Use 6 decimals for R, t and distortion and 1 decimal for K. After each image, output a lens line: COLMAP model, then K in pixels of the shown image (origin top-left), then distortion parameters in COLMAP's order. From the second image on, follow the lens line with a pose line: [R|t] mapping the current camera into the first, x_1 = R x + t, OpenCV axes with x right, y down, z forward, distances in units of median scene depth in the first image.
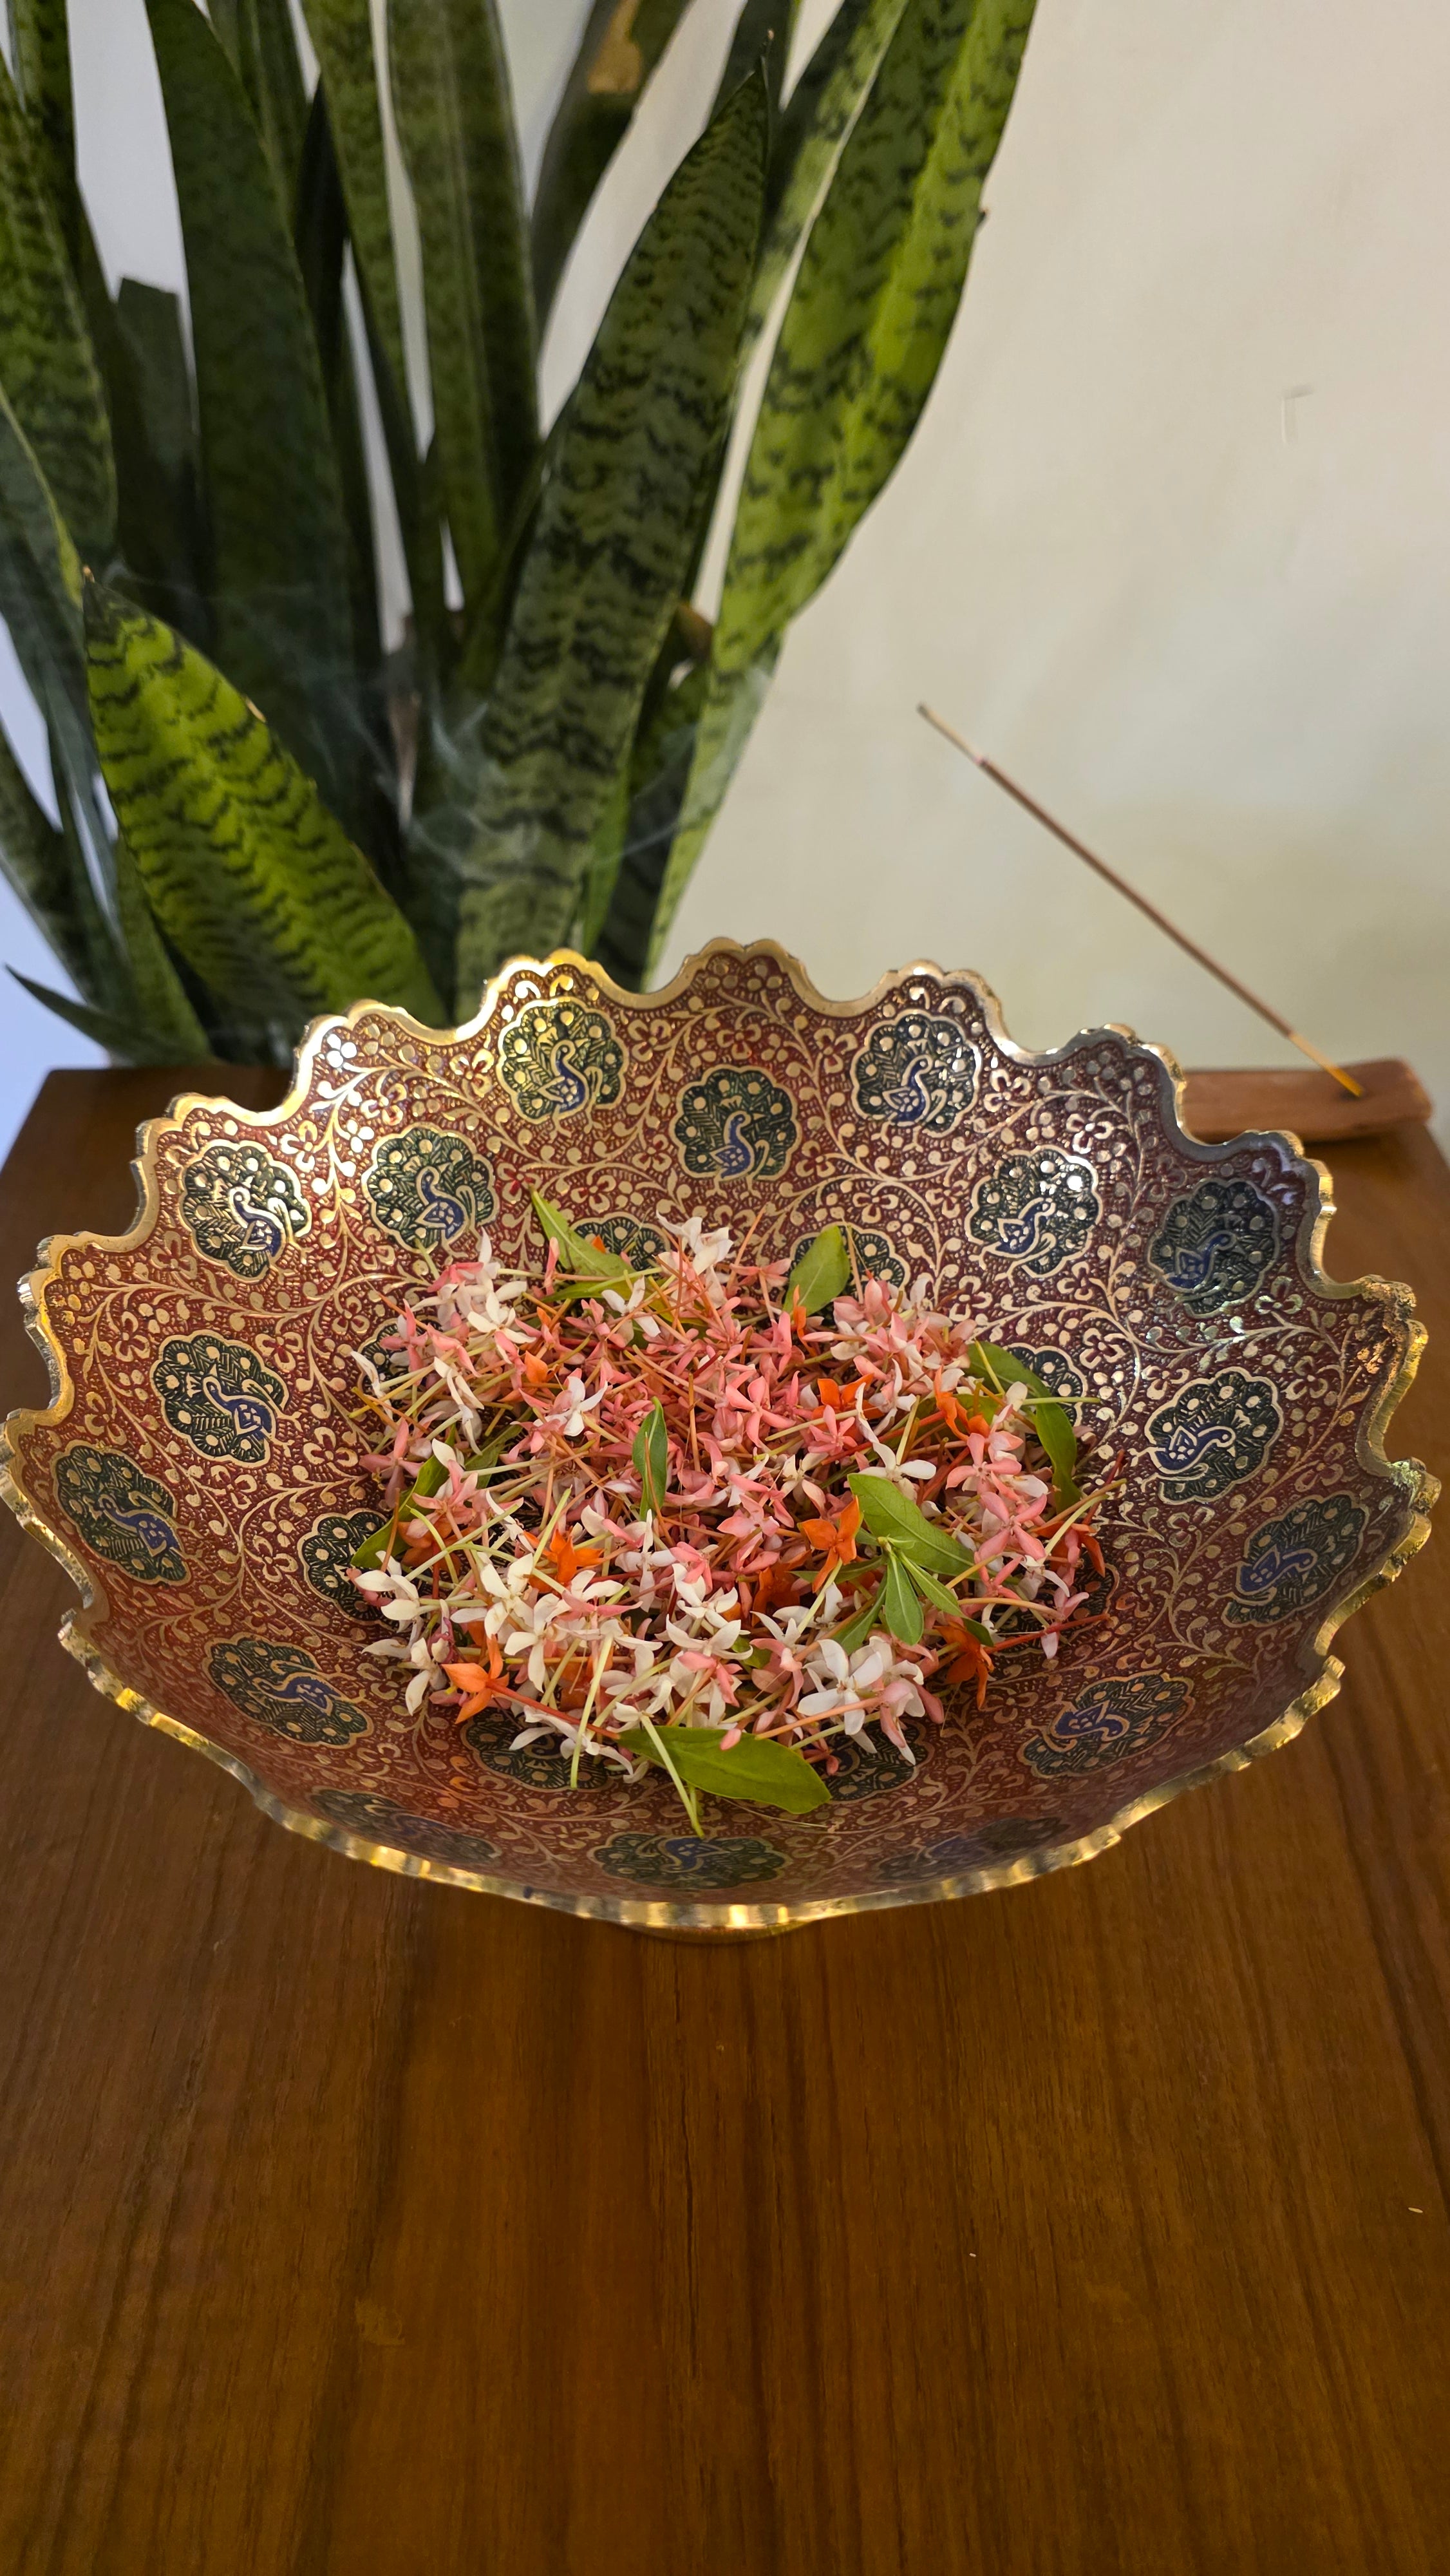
lens RADIAL K [[1768.7, 0, 721.3], [0, 1768.7, 1267.9], [0, 0, 1]] dist [0.010000, -0.018374]
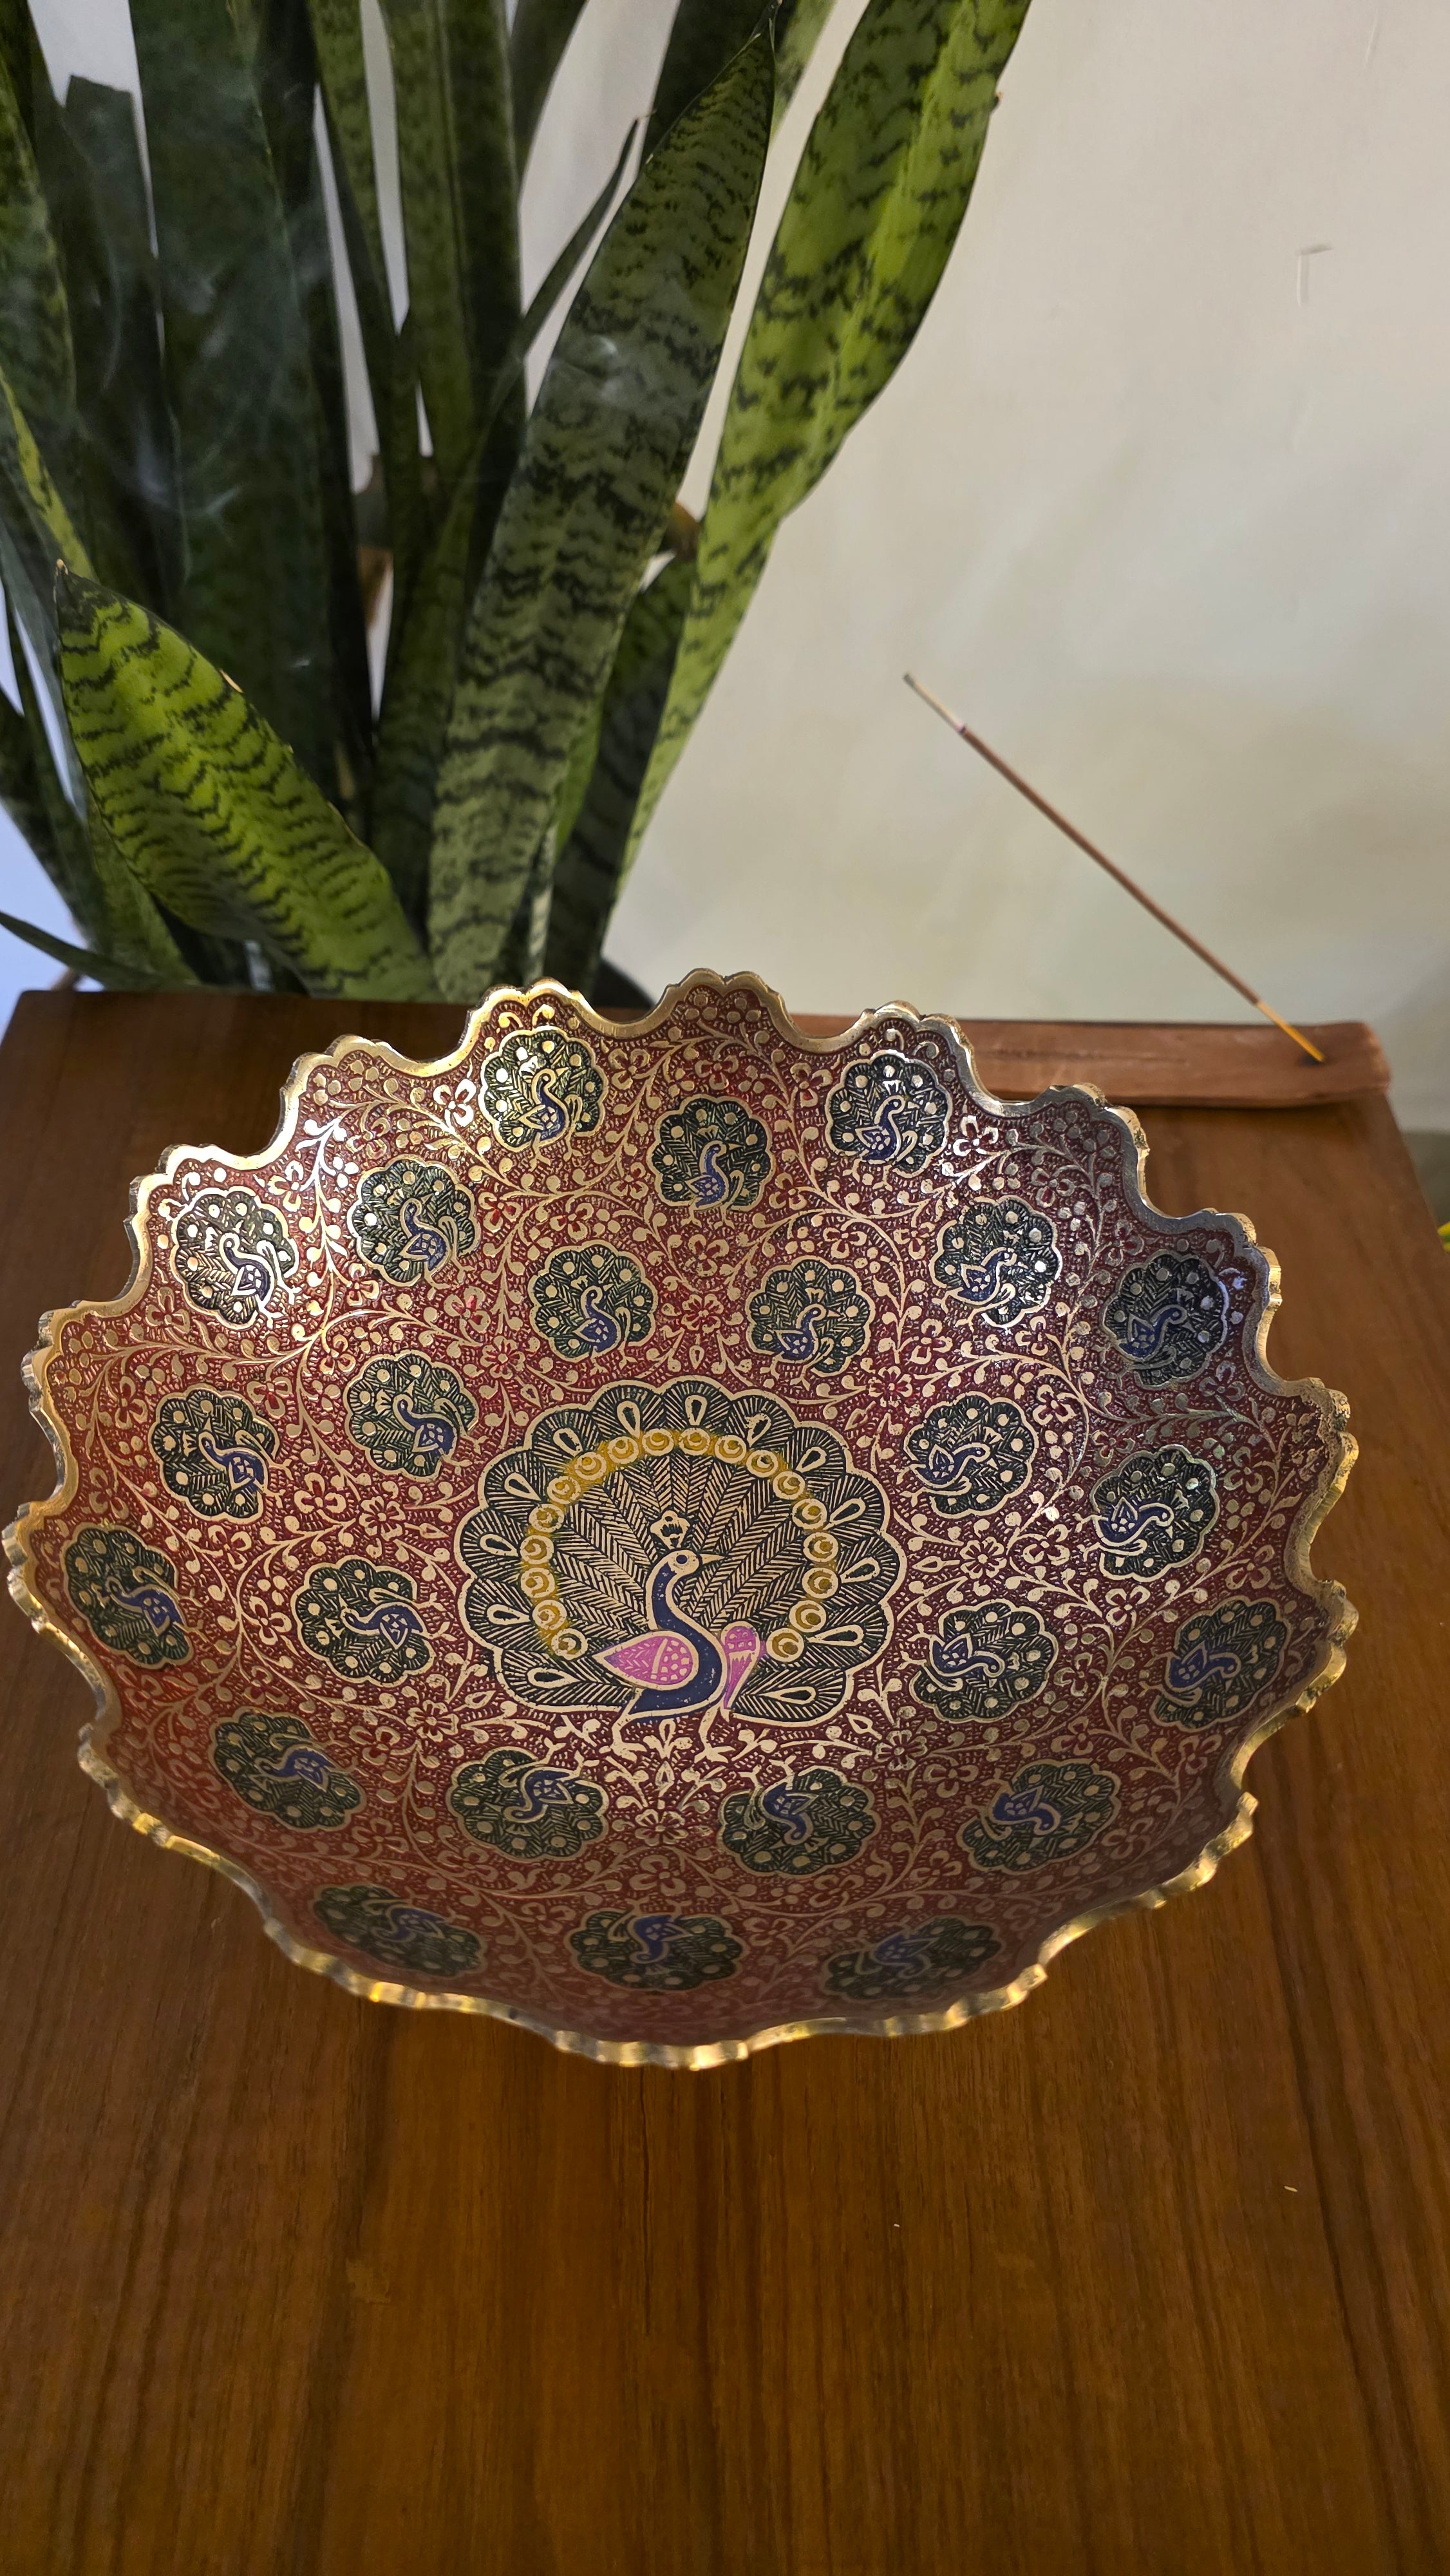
lens RADIAL K [[1759.7, 0, 719.4], [0, 1759.7, 1265.6], [0, 0, 1]] dist [0.021757, -0.027644]
pose [[0.999372, 0.024713, 0.025400, -0.009351], [-0.027918, 0.990489, 0.134728, -0.125770], [-0.021829, -0.135352, 0.990557, -0.017332]]
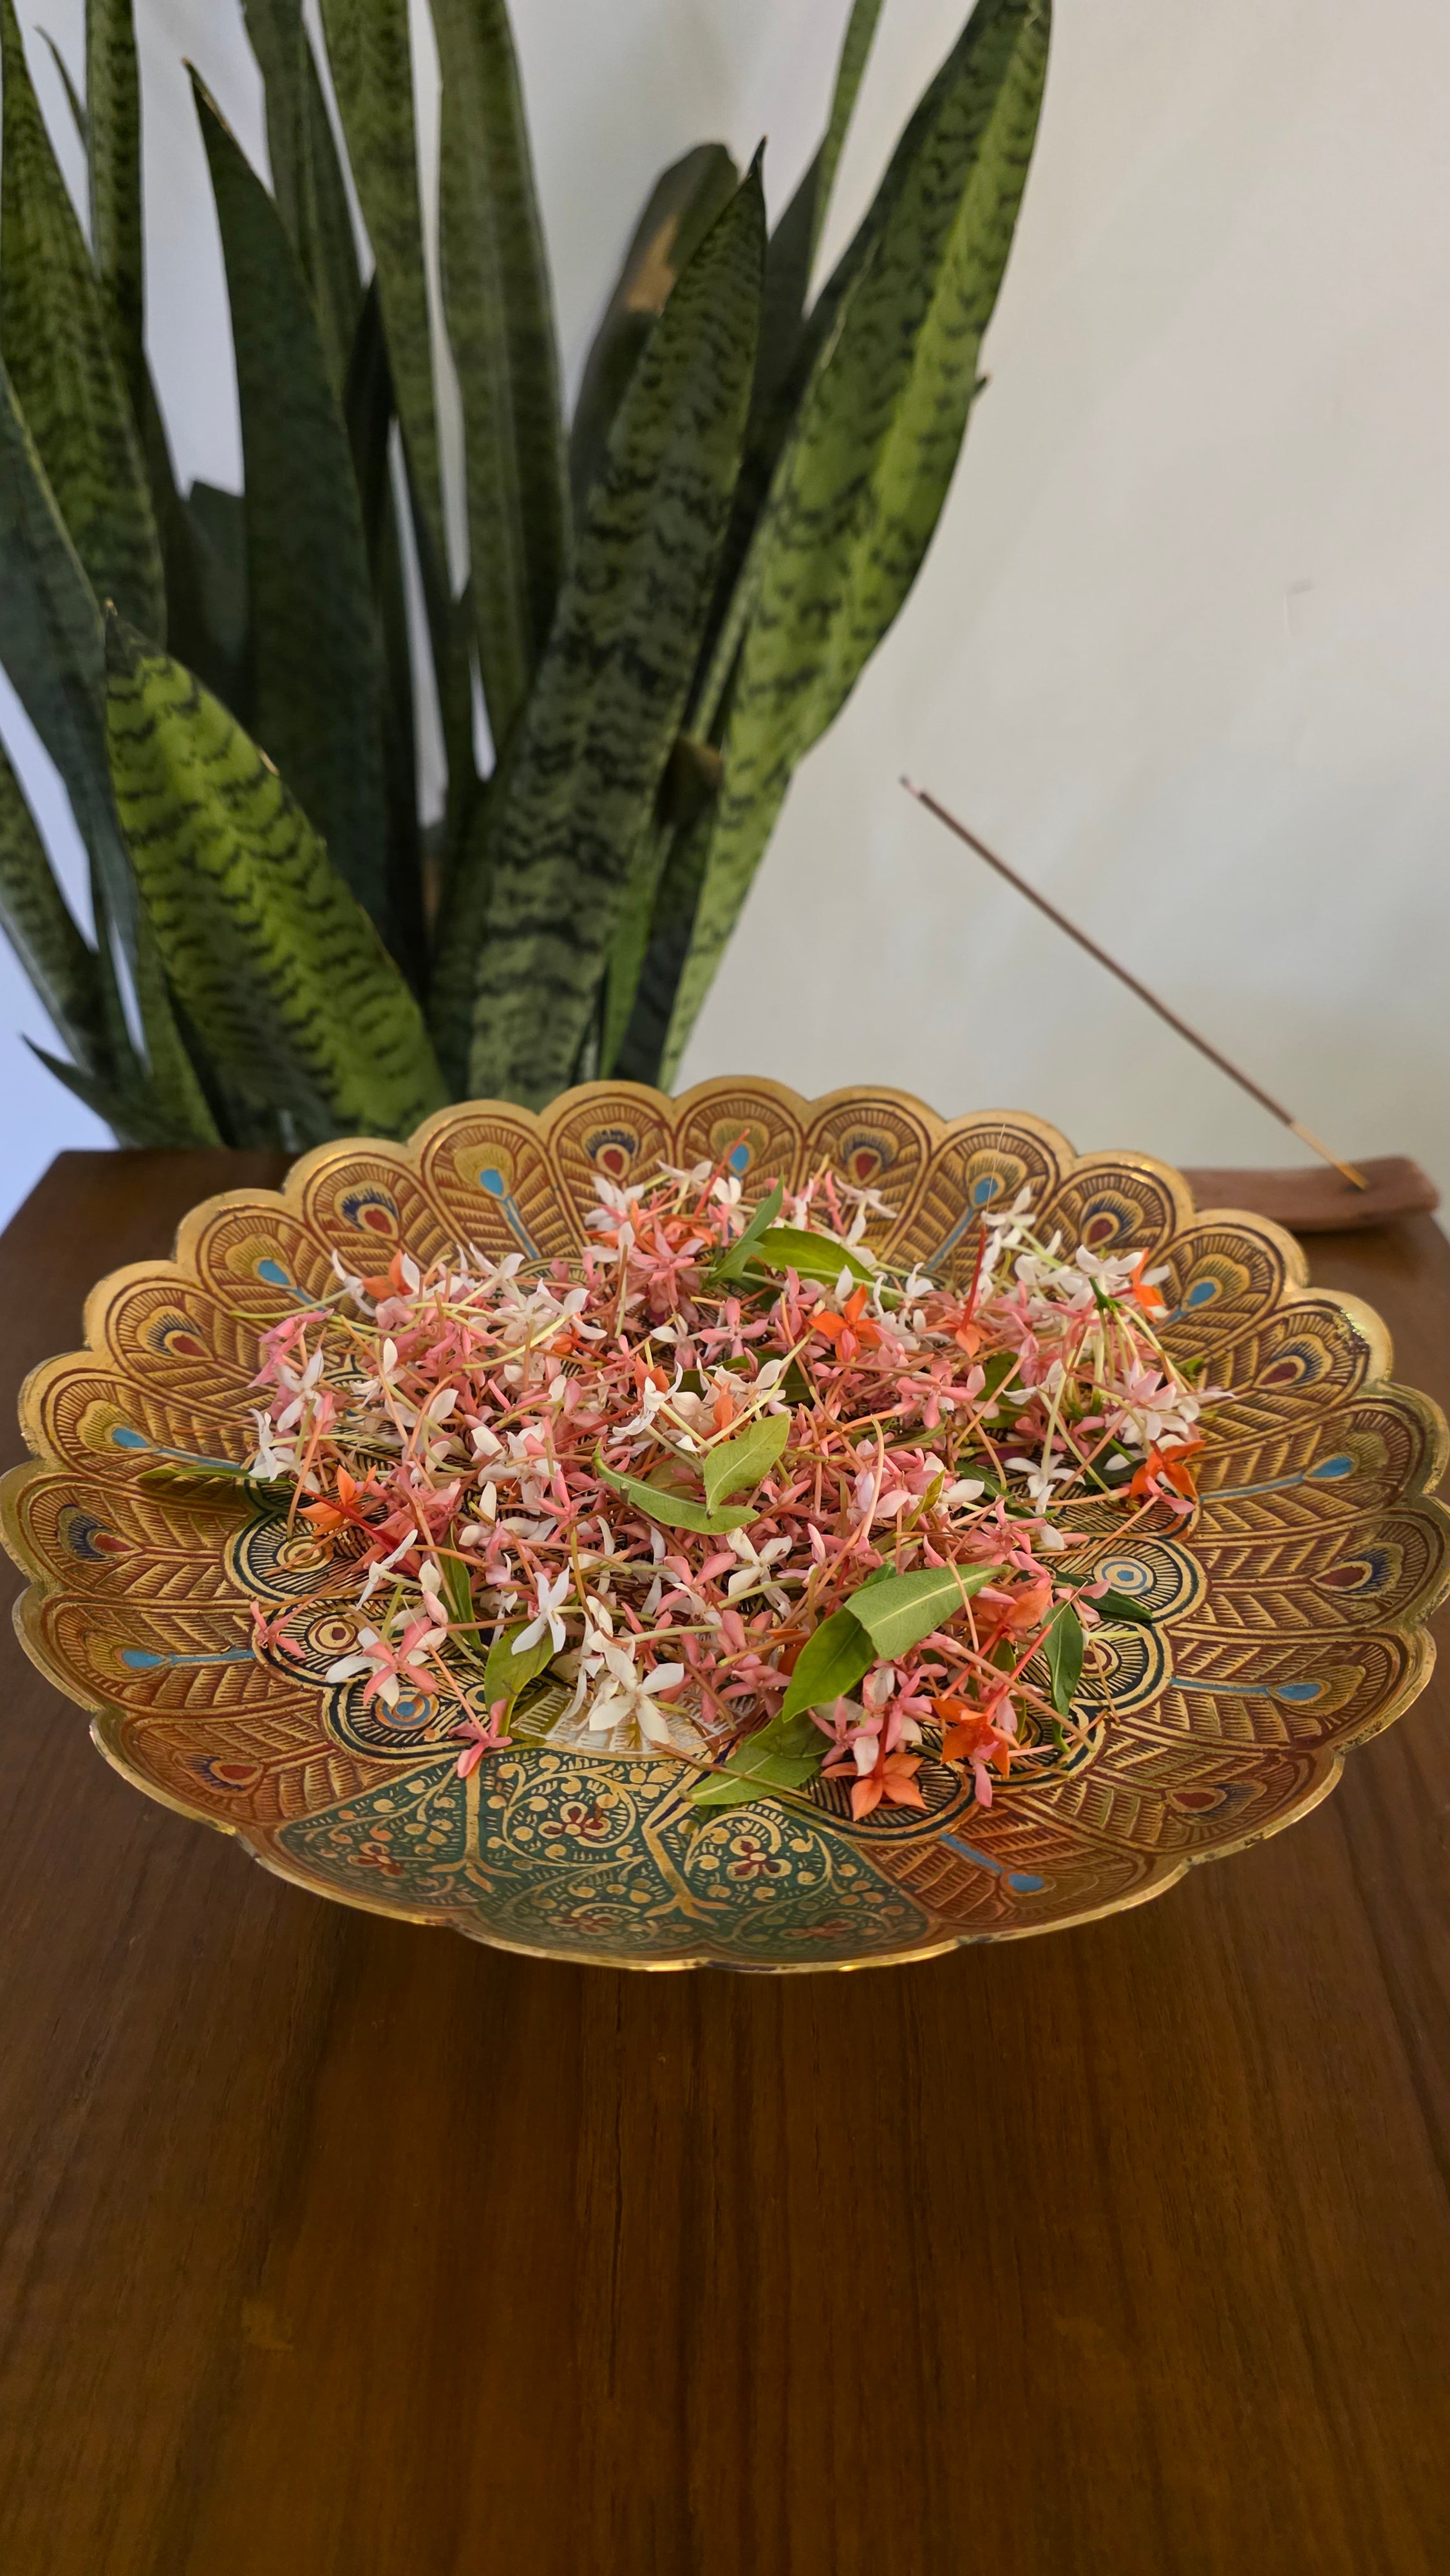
lens RADIAL K [[1755.6, 0, 706.2], [0, 1755.6, 1282.0], [0, 0, 1]] dist [0.033665, -0.048860]
pose [[0.999243, 0.017704, -0.034630, 0.033015], [-0.022467, 0.989557, -0.142379, 0.120849], [0.031748, 0.143050, 0.989206, 0.025526]]
